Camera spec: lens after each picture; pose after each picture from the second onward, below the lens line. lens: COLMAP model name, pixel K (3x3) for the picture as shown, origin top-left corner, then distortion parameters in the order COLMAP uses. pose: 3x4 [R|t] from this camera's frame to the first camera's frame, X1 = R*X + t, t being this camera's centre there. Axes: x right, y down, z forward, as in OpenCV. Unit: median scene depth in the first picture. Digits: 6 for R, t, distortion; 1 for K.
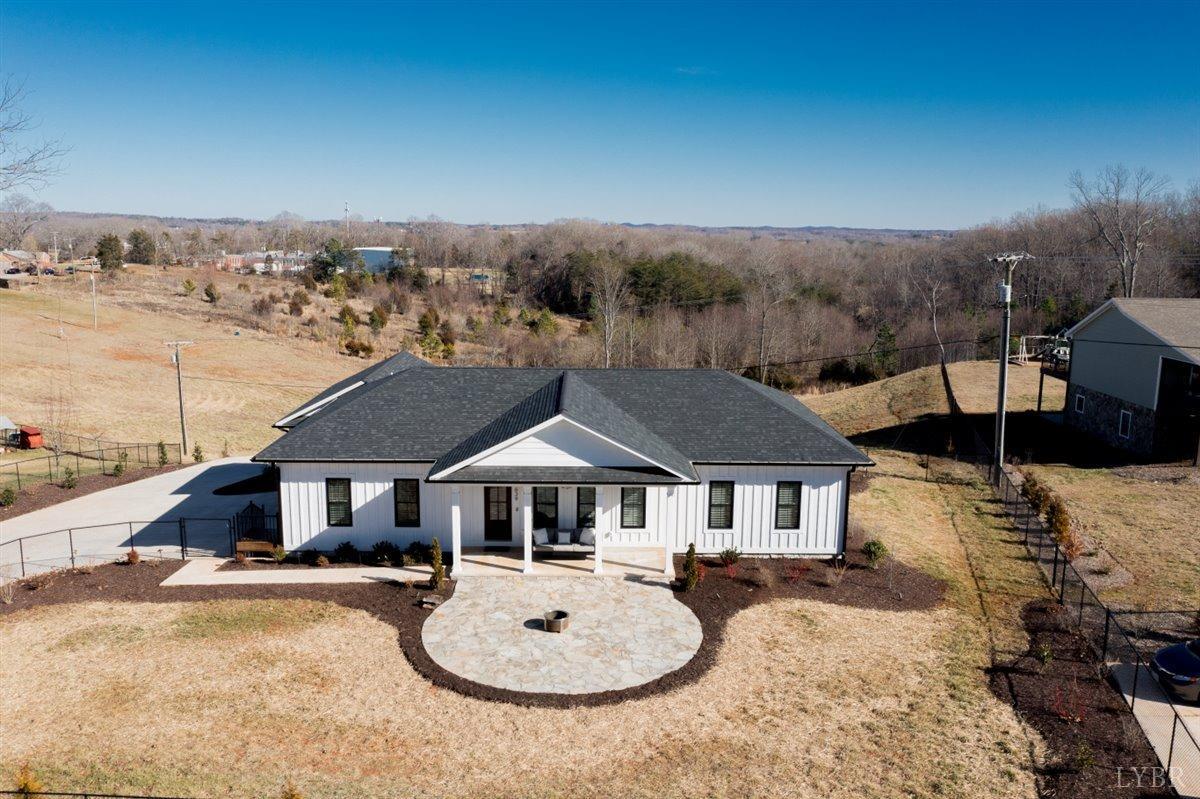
lens RADIAL K [[961.4, 0, 600.0], [0, 961.4, 399.5], [0, 0, 1]] dist [-0.022649, 0.000374]
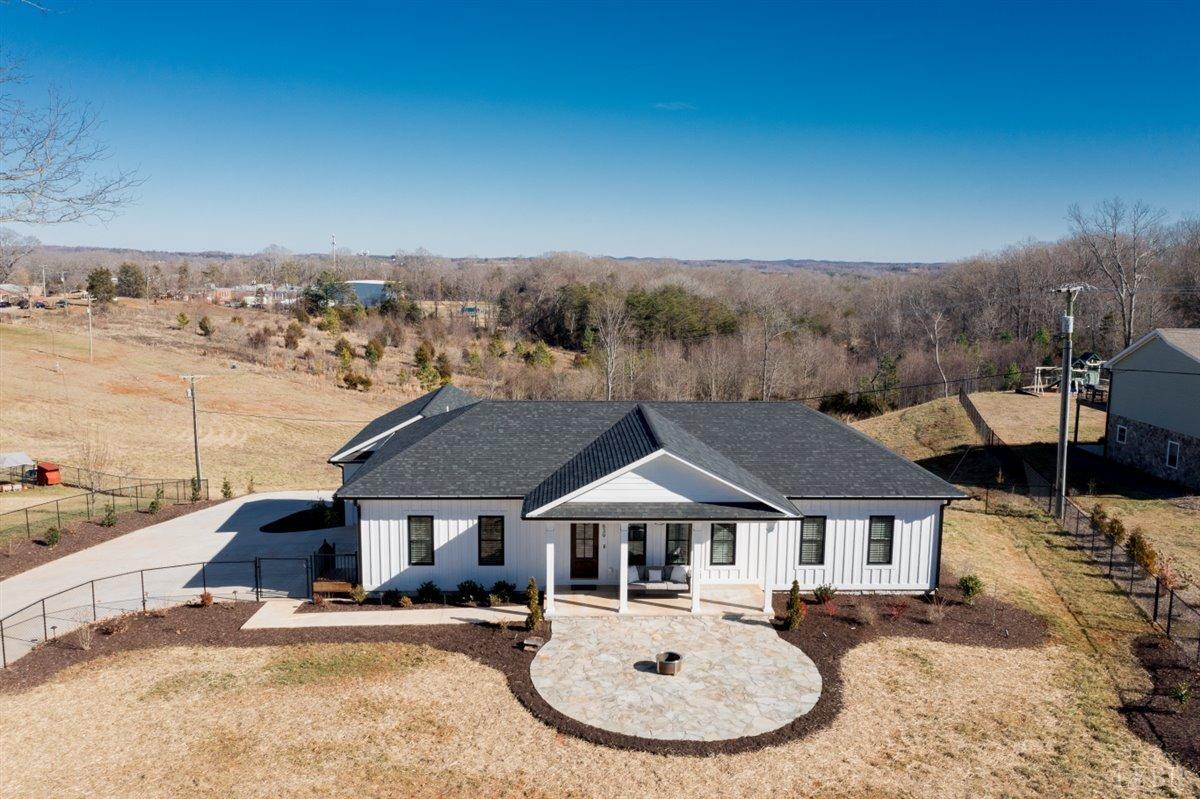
lens RADIAL K [[961.4, 0, 600.0], [0, 961.4, 399.5], [0, 0, 1]] dist [-0.022649, 0.000374]
pose [[0.999820, -0.003762, 0.018591, -0.108093], [0.004386, 0.999424, -0.033649, -0.001581], [-0.018454, 0.033725, 0.999261, 0.023587]]
